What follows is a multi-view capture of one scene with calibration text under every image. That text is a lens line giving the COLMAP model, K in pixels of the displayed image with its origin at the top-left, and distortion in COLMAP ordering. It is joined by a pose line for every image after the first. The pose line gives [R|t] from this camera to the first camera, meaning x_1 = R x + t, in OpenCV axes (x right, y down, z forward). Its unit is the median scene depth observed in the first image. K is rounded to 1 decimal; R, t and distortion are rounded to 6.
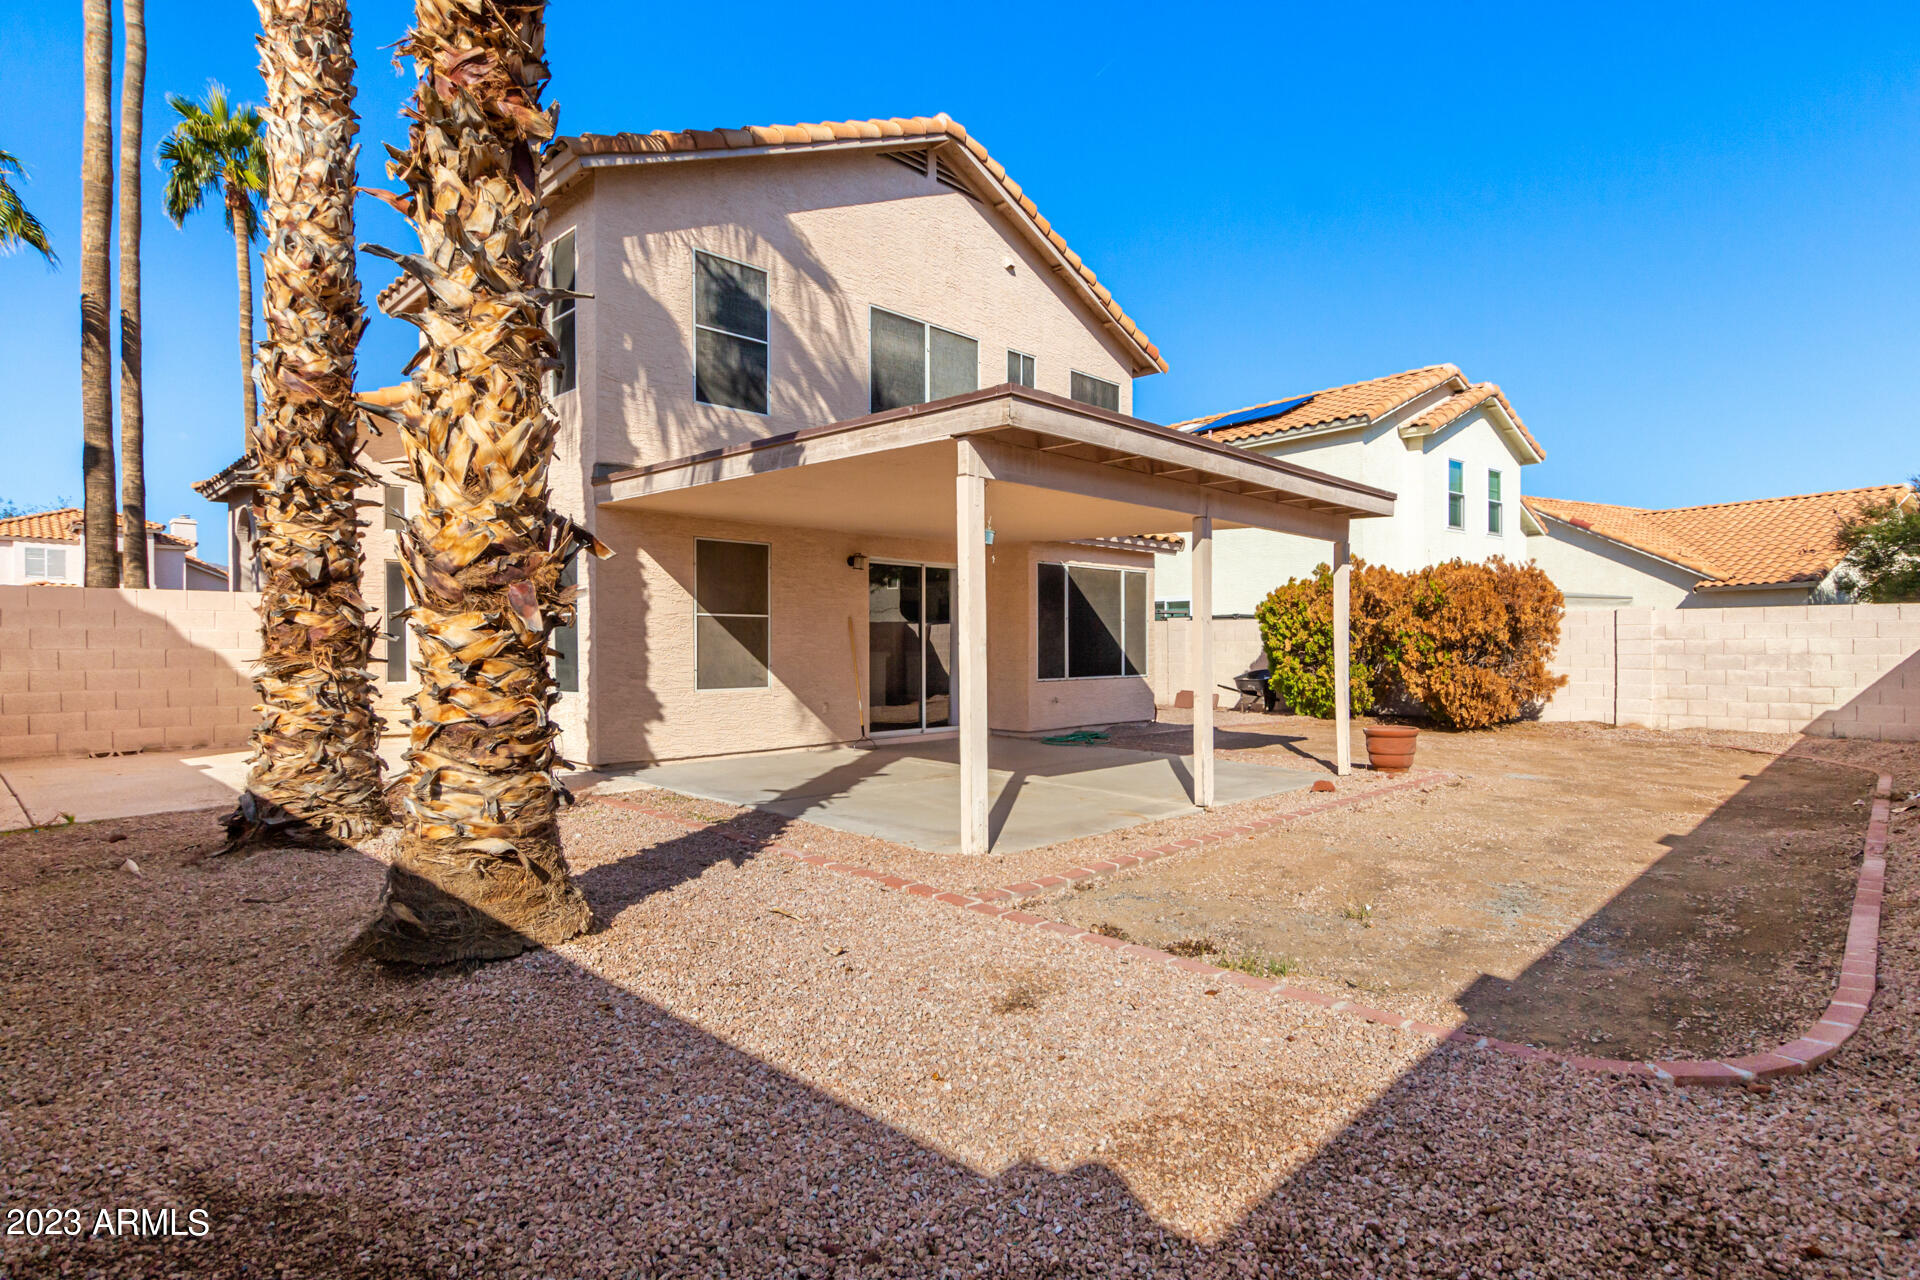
lens RADIAL K [[989.1, 0, 966.5], [0, 989.1, 640.6], [0, 0, 1]] dist [0.004672, 0.000324]
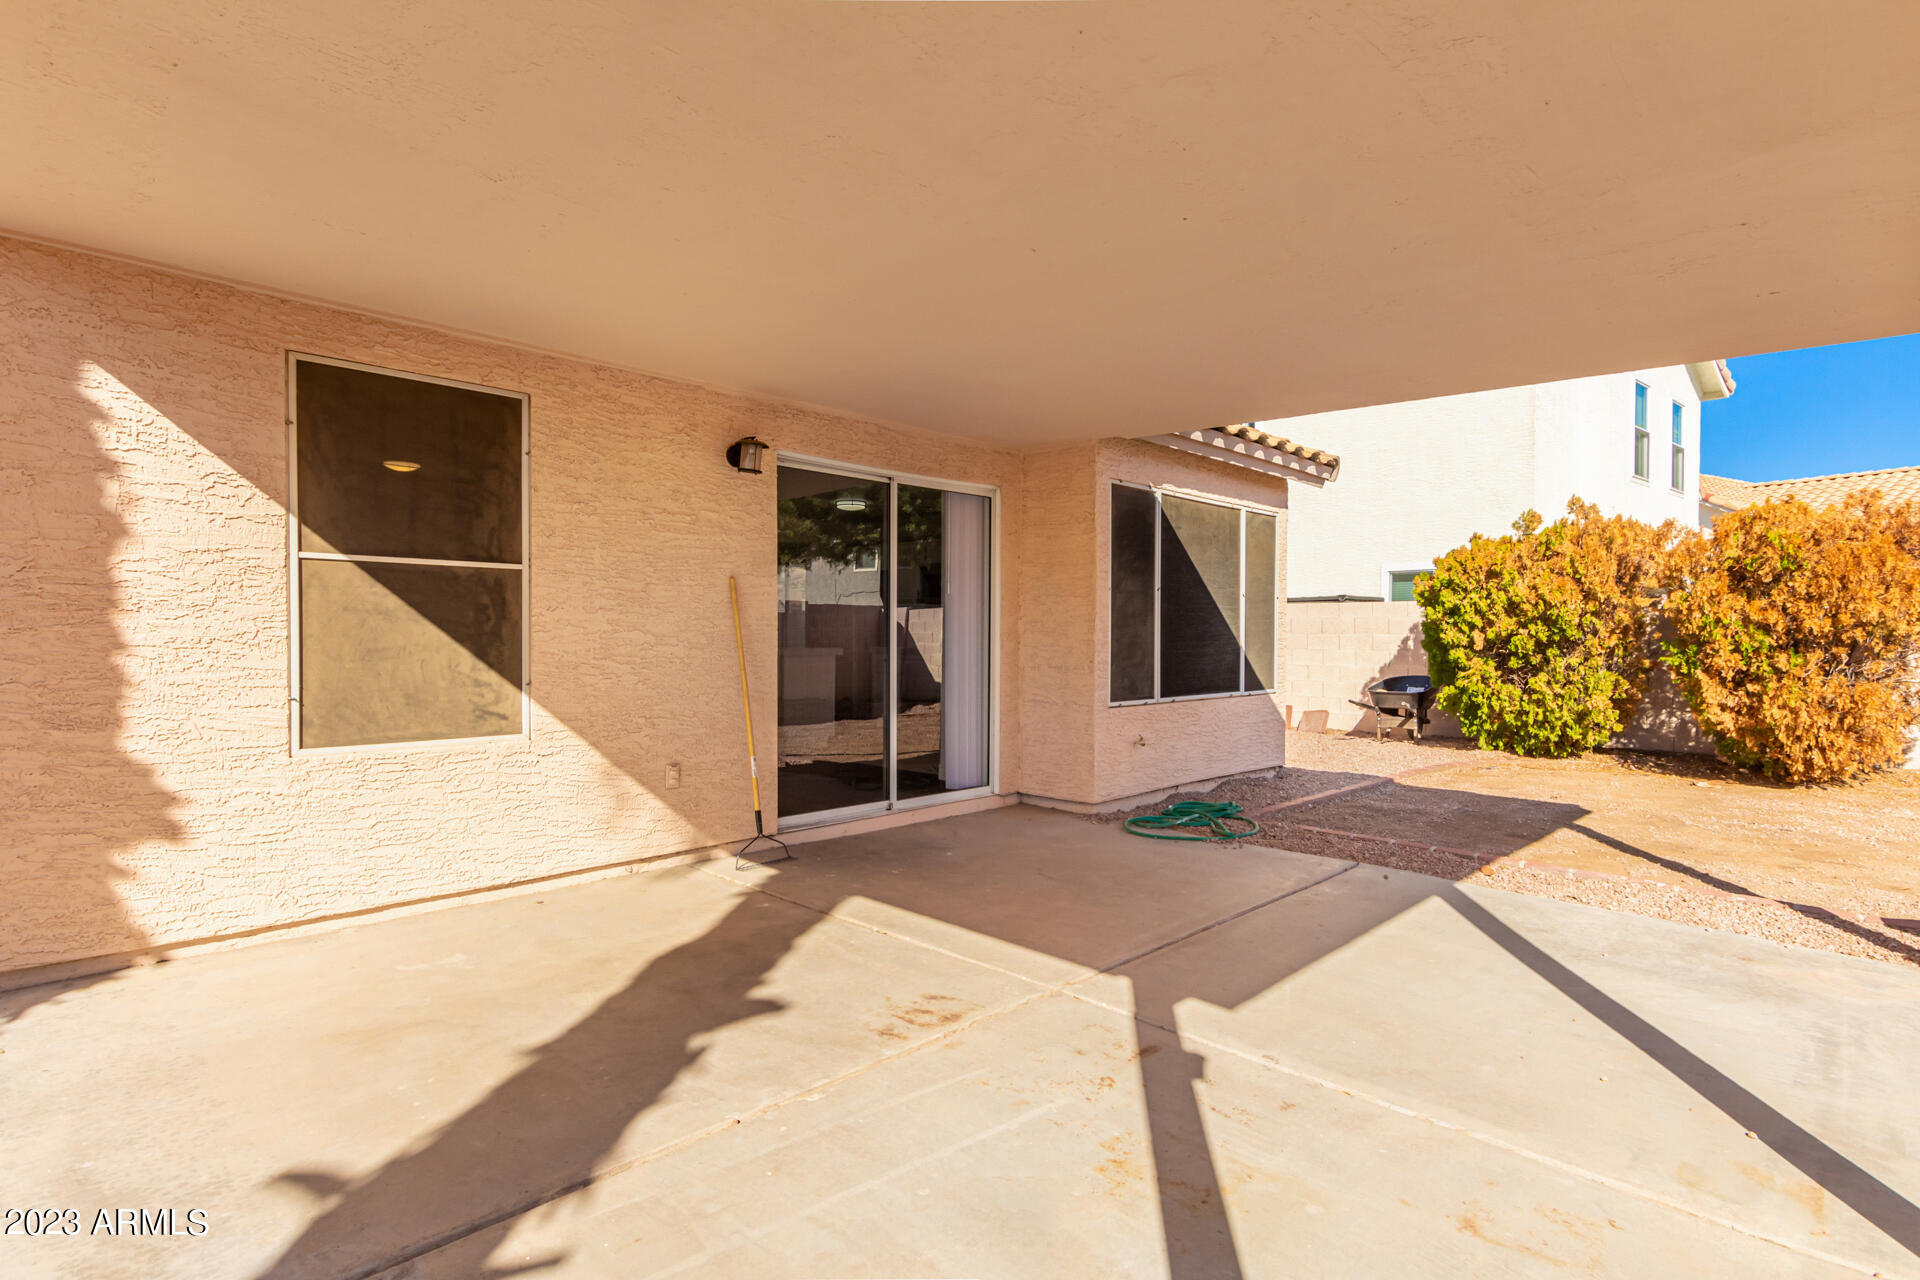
lens RADIAL K [[989.1, 0, 955.2], [0, 989.1, 646.0], [0, 0, 1]] dist [0.004672, 0.000324]
pose [[0.999944, 0.005219, 0.009160, -0.014314], [-0.005350, 0.999883, 0.014335, 0.001357], [-0.009084, -0.014383, 0.999855, 0.433684]]
